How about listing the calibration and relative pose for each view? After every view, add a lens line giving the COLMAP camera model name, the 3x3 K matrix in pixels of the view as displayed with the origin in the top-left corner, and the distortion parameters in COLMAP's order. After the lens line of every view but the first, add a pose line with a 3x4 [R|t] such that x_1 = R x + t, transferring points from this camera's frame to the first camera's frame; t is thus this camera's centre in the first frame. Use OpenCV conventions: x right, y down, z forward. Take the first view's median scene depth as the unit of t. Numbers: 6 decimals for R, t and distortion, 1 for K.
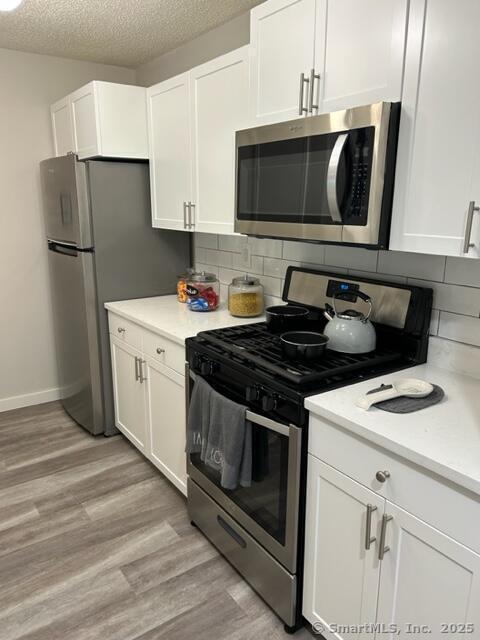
lens RADIAL K [[481.3, 0, 239.4], [0, 481.3, 321.8], [0, 0, 1]] dist [0.006983, -0.000706]
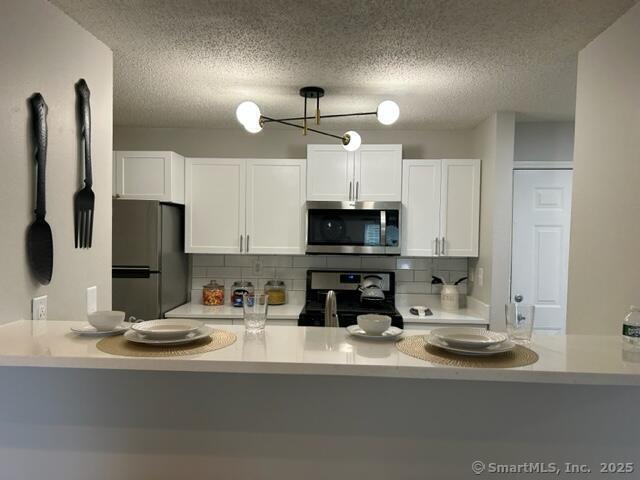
lens RADIAL K [[481.3, 0, 320.3], [0, 481.3, 240.1], [0, 0, 1]] dist [0.006983, -0.000706]
pose [[0.632123, -0.018662, 0.774644, -1.141108], [0.174457, 0.977471, -0.118812, -0.005047], [-0.754974, 0.210245, 0.621137, -0.153422]]
